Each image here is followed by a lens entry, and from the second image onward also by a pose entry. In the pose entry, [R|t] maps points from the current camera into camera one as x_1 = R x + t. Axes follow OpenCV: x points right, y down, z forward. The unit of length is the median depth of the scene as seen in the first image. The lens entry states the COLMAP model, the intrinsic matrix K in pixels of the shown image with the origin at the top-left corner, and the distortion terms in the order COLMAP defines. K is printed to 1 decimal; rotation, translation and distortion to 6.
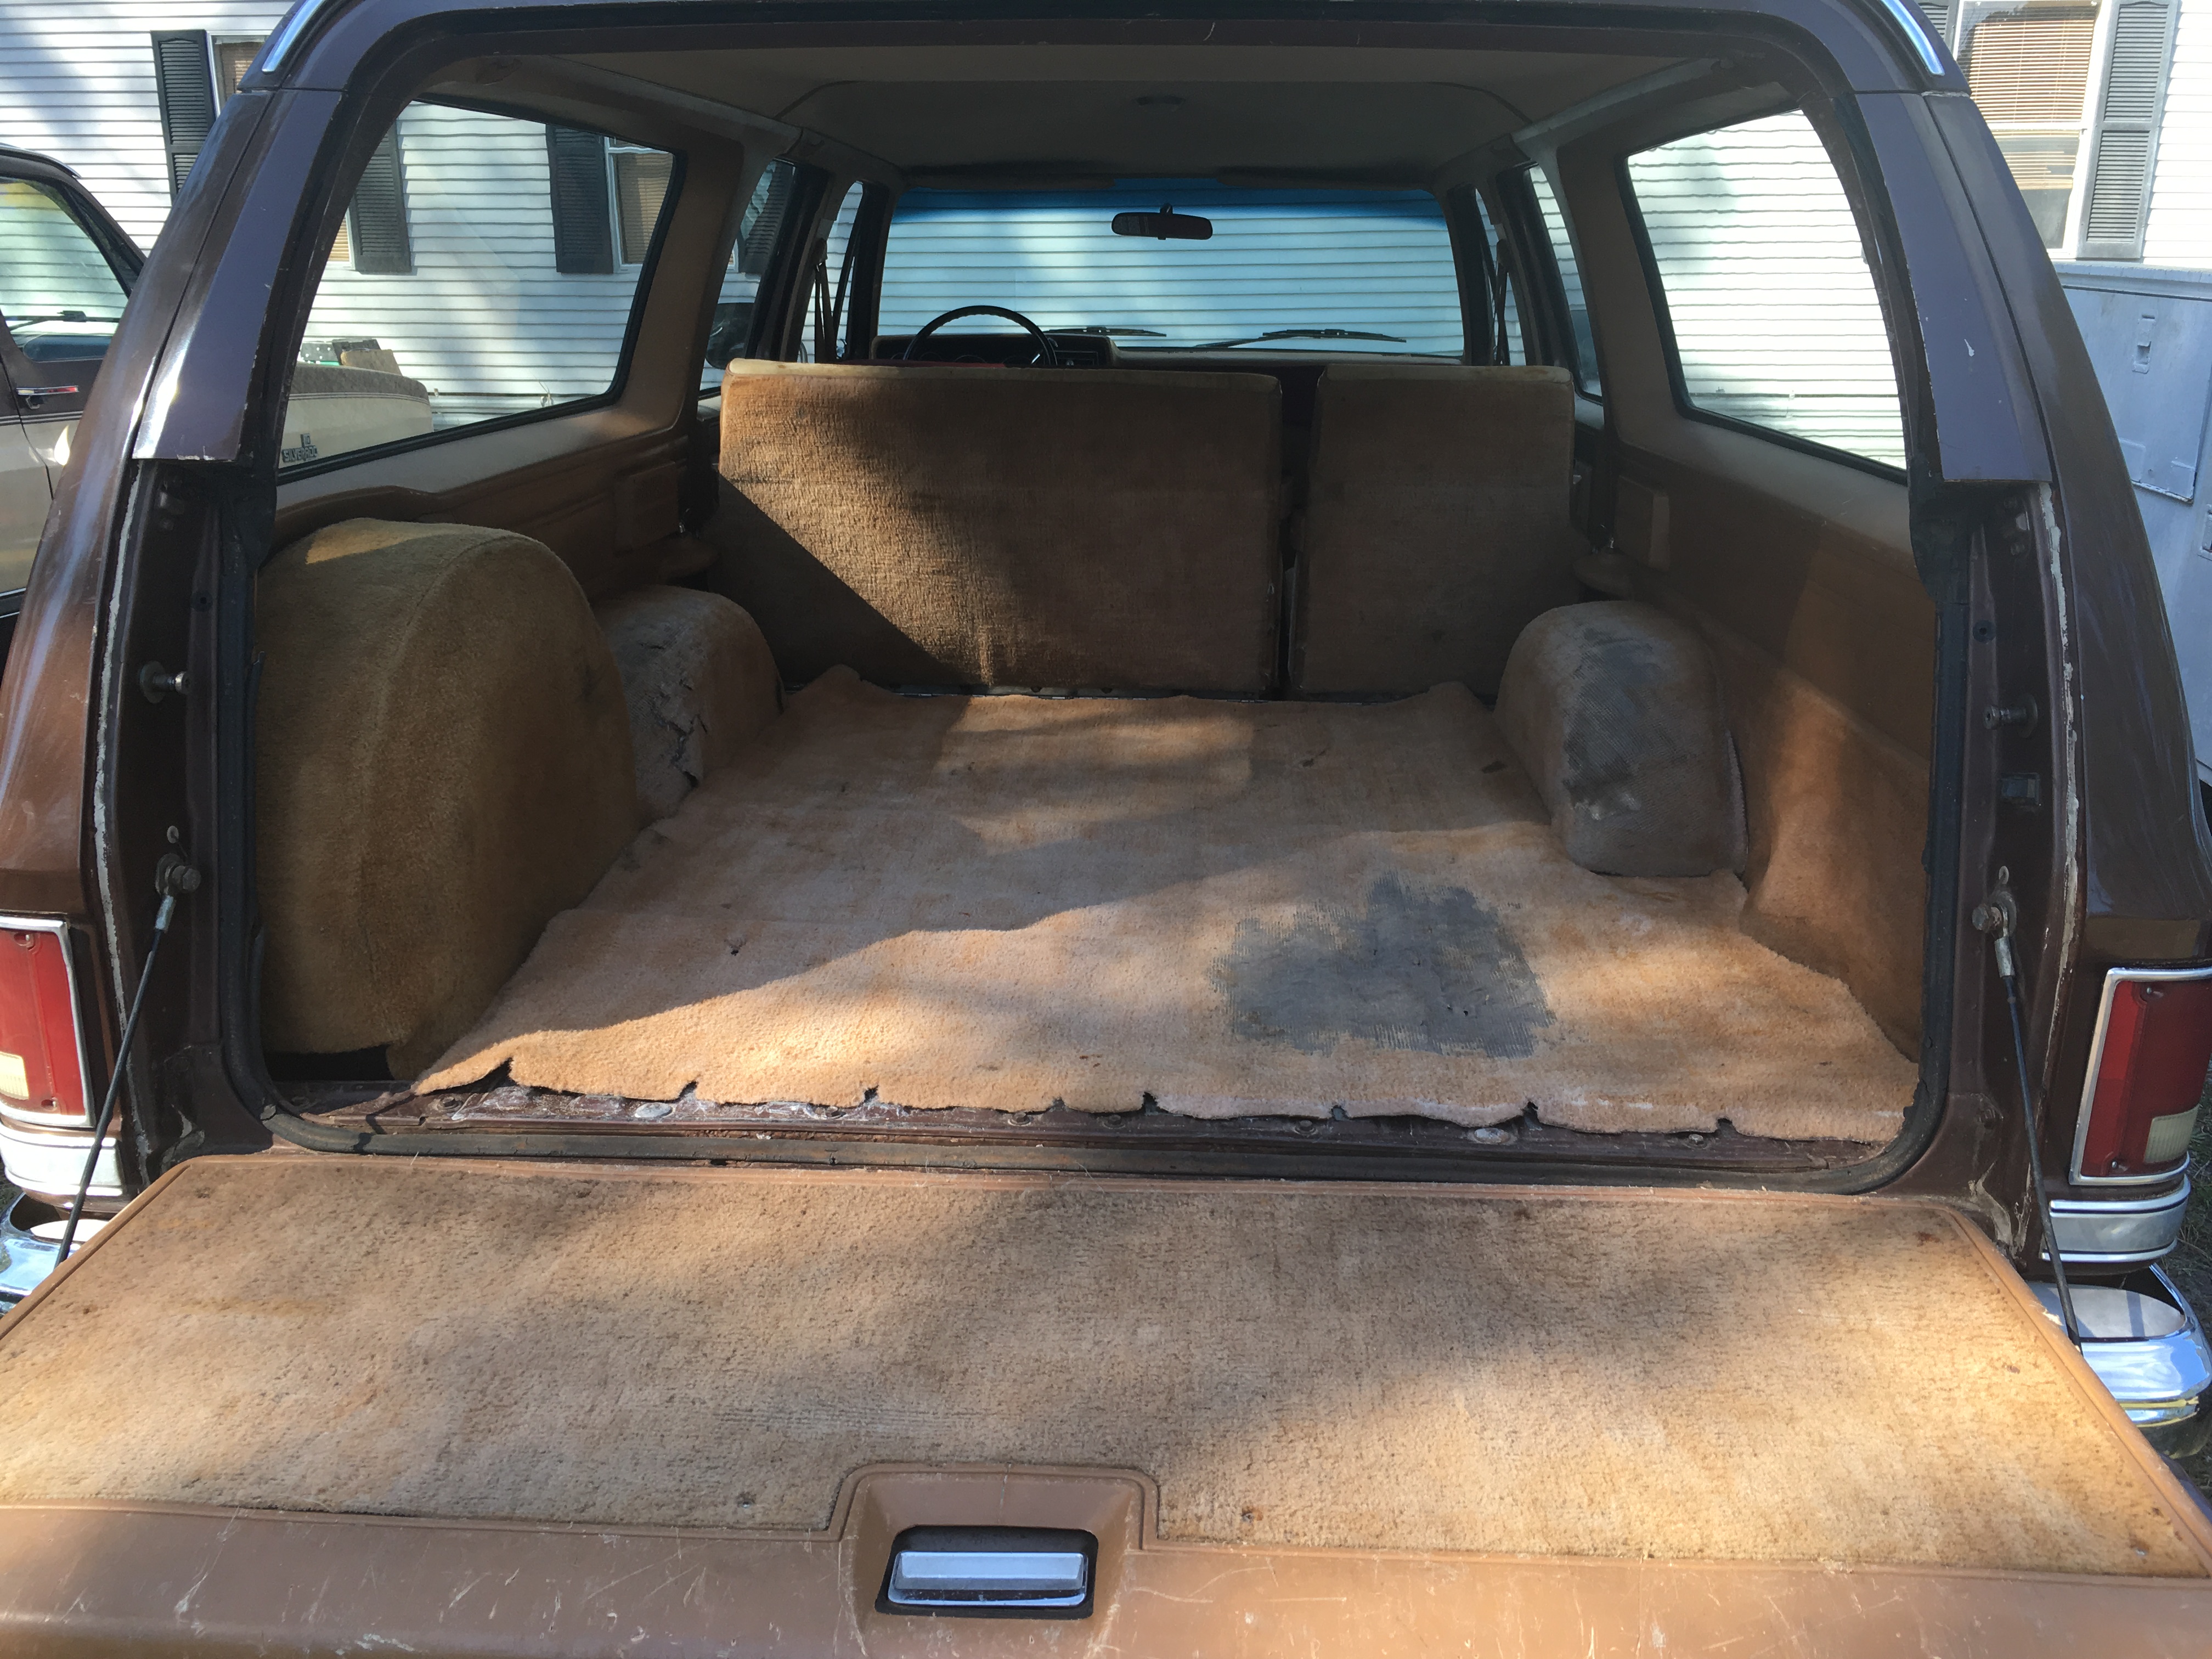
lens RADIAL K [[1870.9, 0, 1126.4], [0, 1870.9, 833.6], [0, 0, 1]] dist [0.071514, -0.115405]
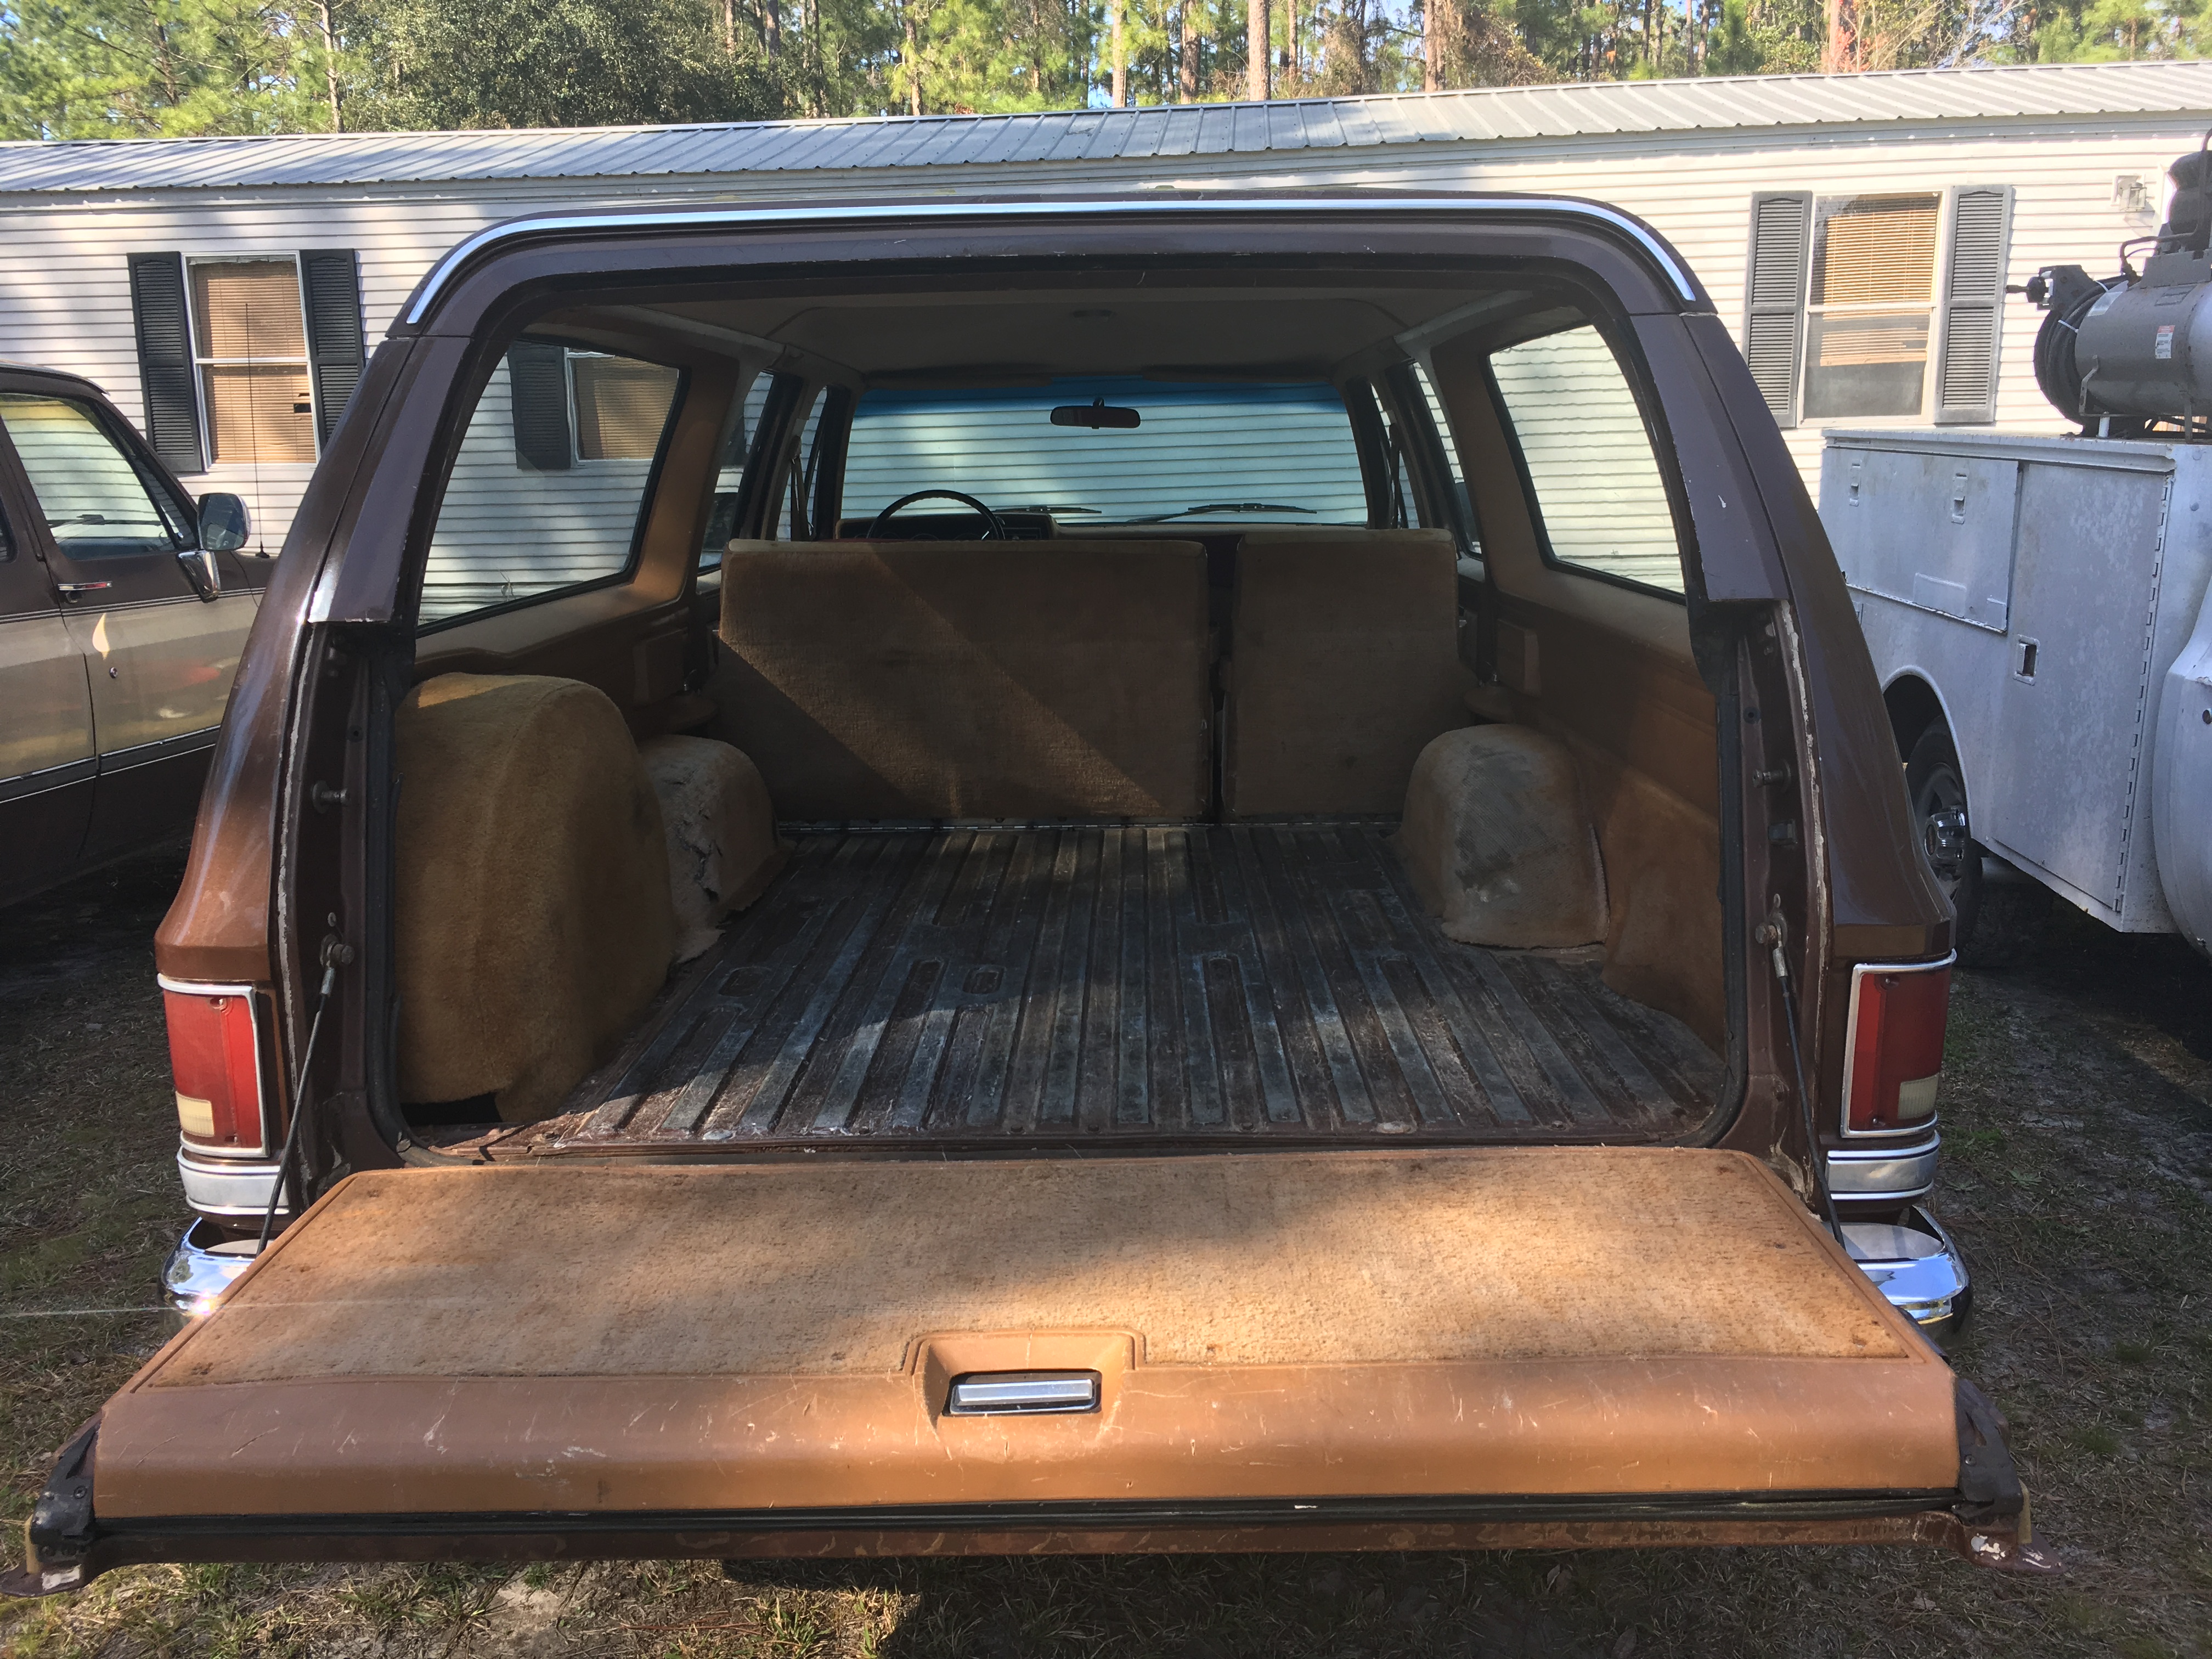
lens RADIAL K [[1870.9, 0, 1126.4], [0, 1870.9, 833.6], [0, 0, 1]] dist [0.071514, -0.115405]
pose [[0.998976, -0.030616, 0.033323, -0.012614], [0.033522, 0.995336, -0.090462, 0.045590], [-0.030398, 0.091486, 0.995342, -0.159468]]
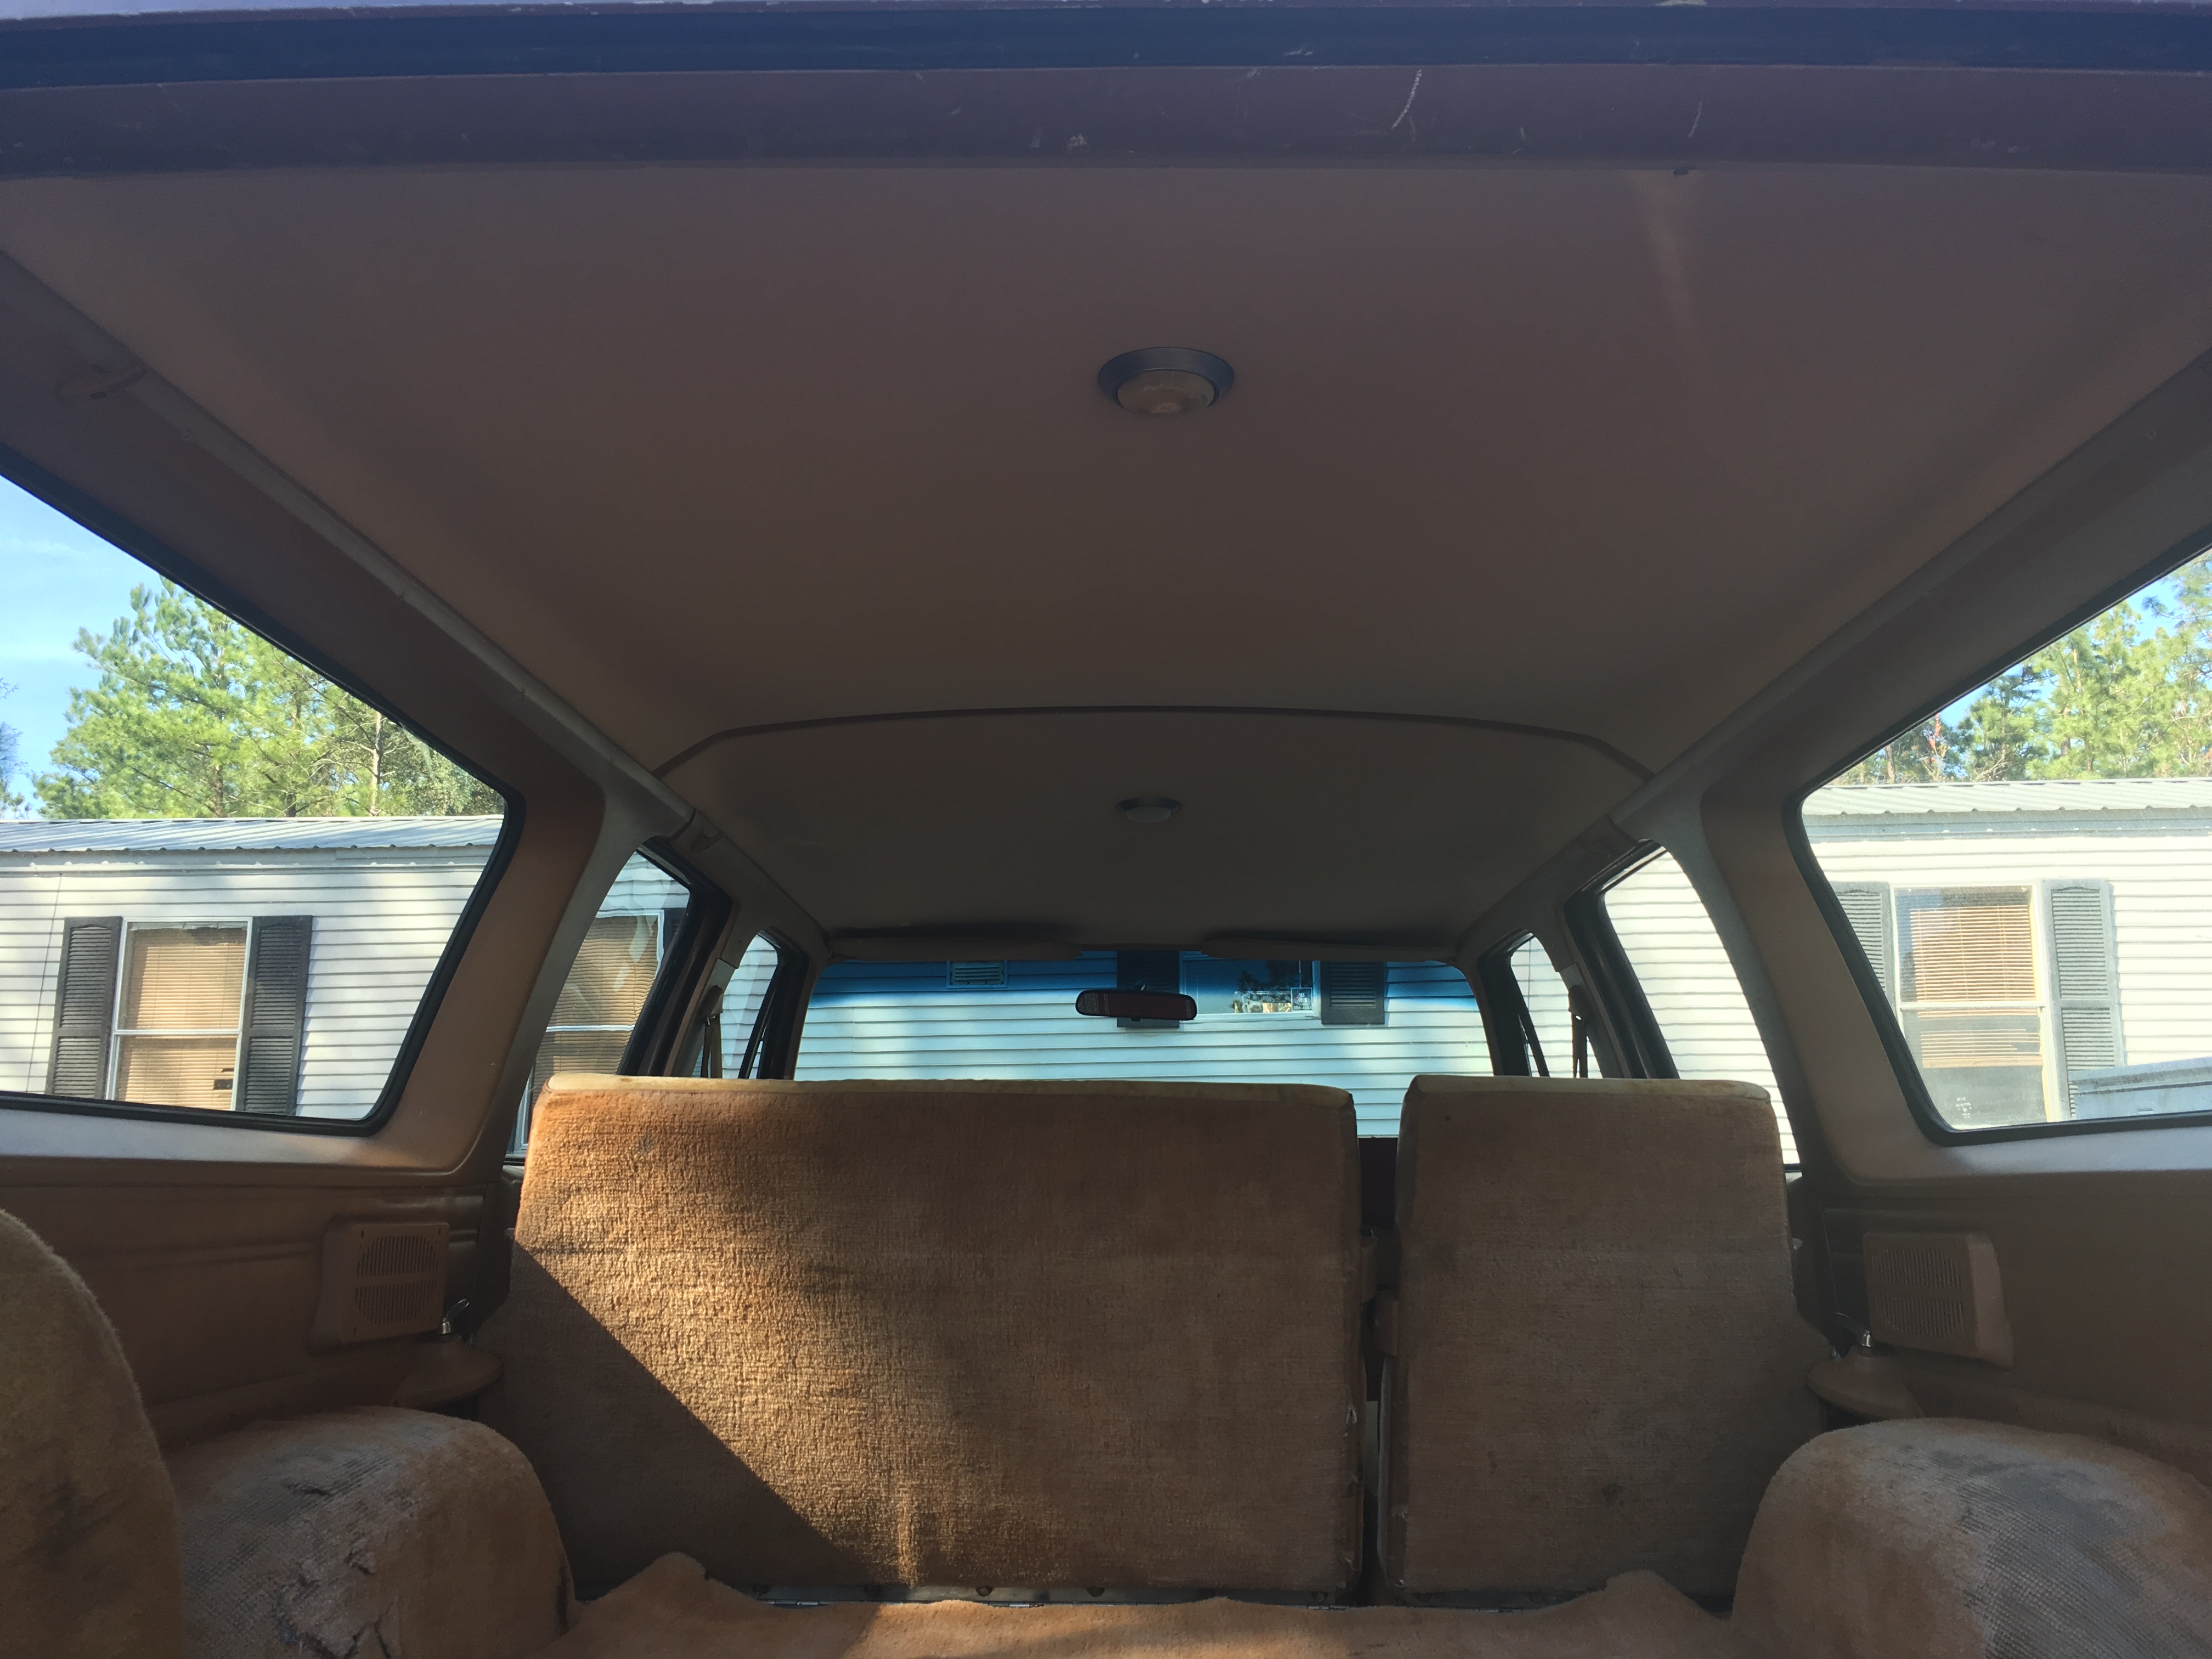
lens RADIAL K [[1856.2, 0, 1102.5], [0, 1856.2, 839.0], [0, 0, 1]] dist [0.074537, -0.117790]
pose [[0.999594, -0.000304, 0.028501, -0.033502], [0.013547, 0.884843, -0.465693, -0.008368], [-0.025078, 0.465890, 0.884487, 0.408279]]
